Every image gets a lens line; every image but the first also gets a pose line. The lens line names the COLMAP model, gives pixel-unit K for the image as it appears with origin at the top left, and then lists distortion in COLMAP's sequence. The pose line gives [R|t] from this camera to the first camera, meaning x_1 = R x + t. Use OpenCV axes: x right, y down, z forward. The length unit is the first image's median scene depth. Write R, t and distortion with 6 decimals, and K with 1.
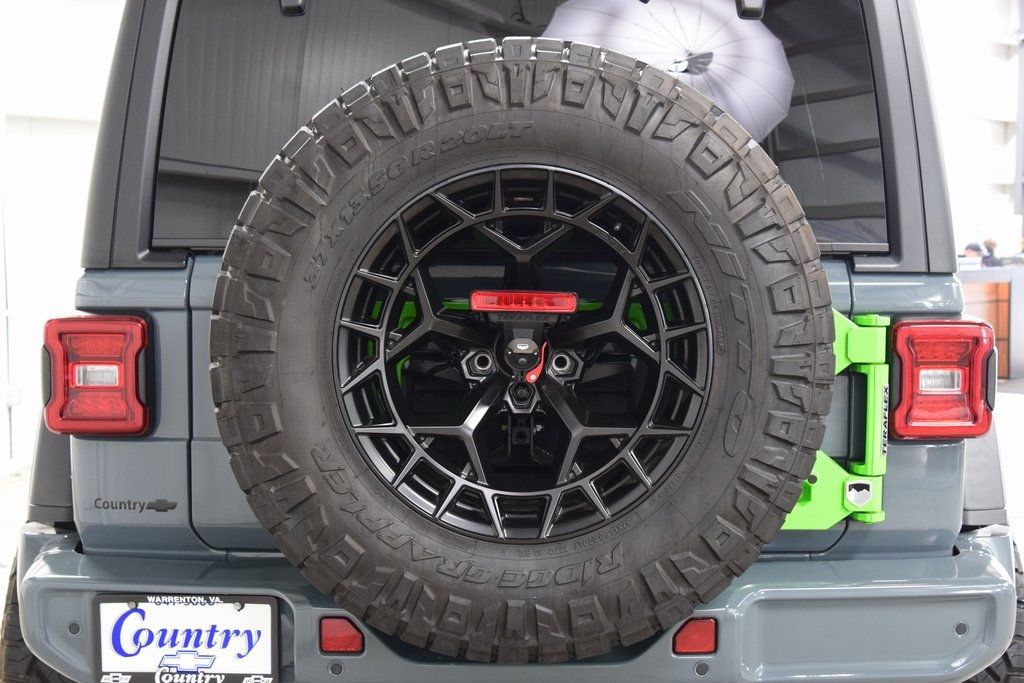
lens RADIAL K [[1311.4, 0, 512.0], [0, 1311.4, 341.5], [0, 0, 1]] dist [-0.038757, -0.021834]
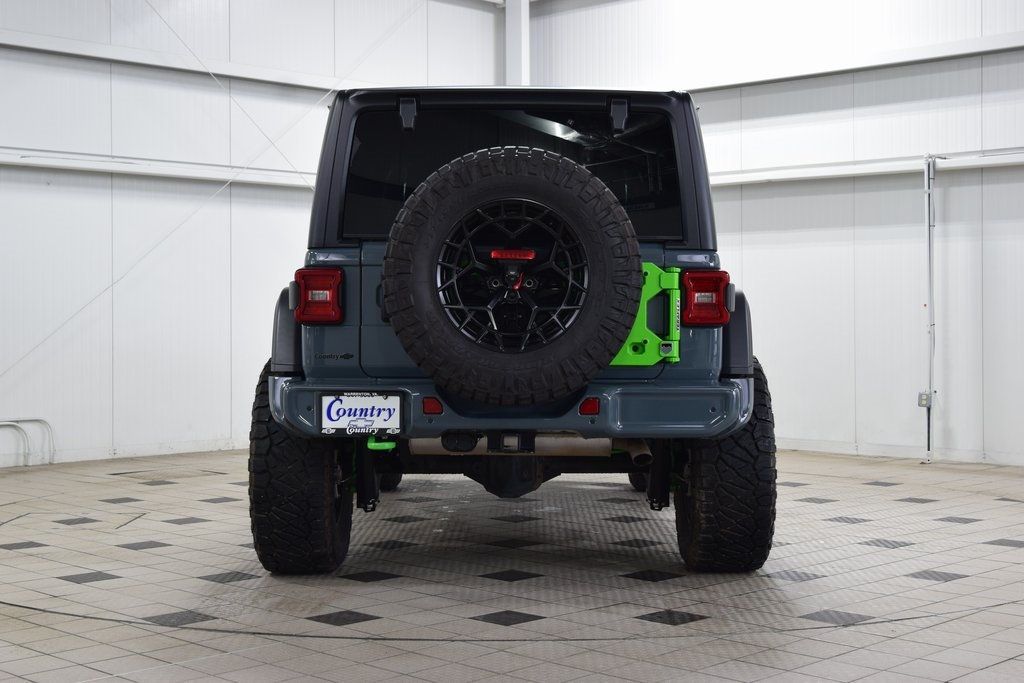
lens RADIAL K [[1507.8, 0, 512.0], [0, 1507.8, 341.5], [0, 0, 1]] dist [0.036945, 0.026398]
pose [[0.999986, 0.000659, -0.005169, 0.019459], [-0.000949, 0.998416, -0.056250, 0.255947], [0.005124, 0.056254, 0.998403, -1.582106]]
